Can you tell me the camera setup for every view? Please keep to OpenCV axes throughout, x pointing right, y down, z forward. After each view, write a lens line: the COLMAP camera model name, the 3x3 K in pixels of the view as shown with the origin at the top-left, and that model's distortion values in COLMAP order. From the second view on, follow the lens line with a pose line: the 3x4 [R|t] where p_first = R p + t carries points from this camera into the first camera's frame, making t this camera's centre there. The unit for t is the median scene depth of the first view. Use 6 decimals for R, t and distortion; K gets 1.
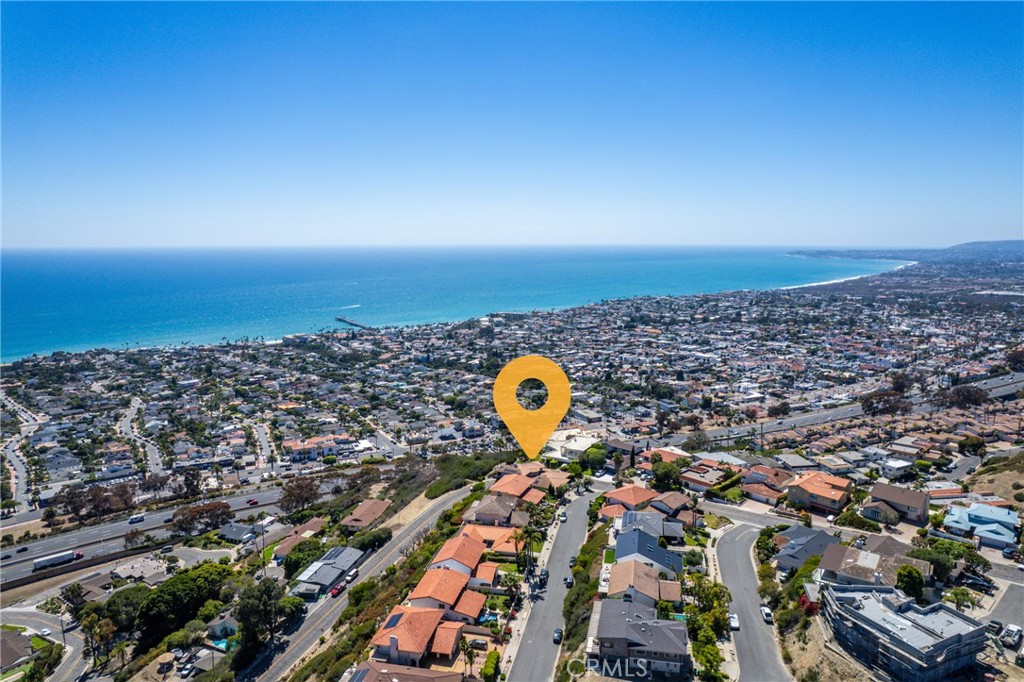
lens RADIAL K [[659.3, 0, 512.0], [0, 659.3, 341.0], [0, 0, 1]] dist [-0.078307, 0.068760]
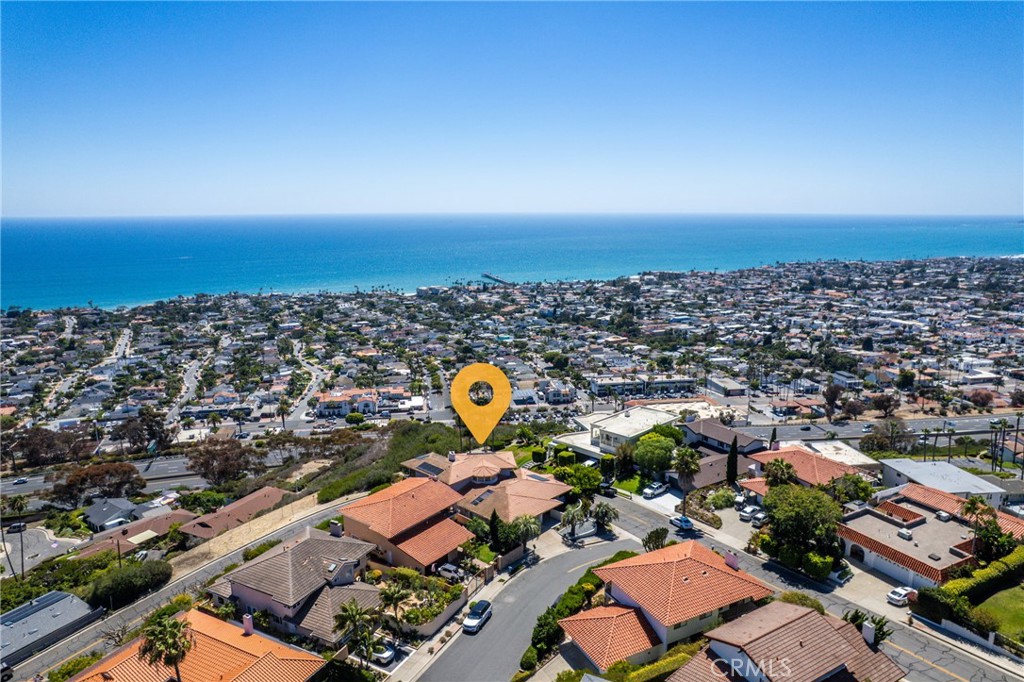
lens RADIAL K [[659.3, 0, 512.0], [0, 659.3, 341.0], [0, 0, 1]] dist [-0.078307, 0.068760]
pose [[0.966406, 0.050440, -0.252022, 0.048171], [-0.038696, 0.997931, 0.051344, 0.025843], [0.254090, -0.039867, 0.966359, 0.176393]]
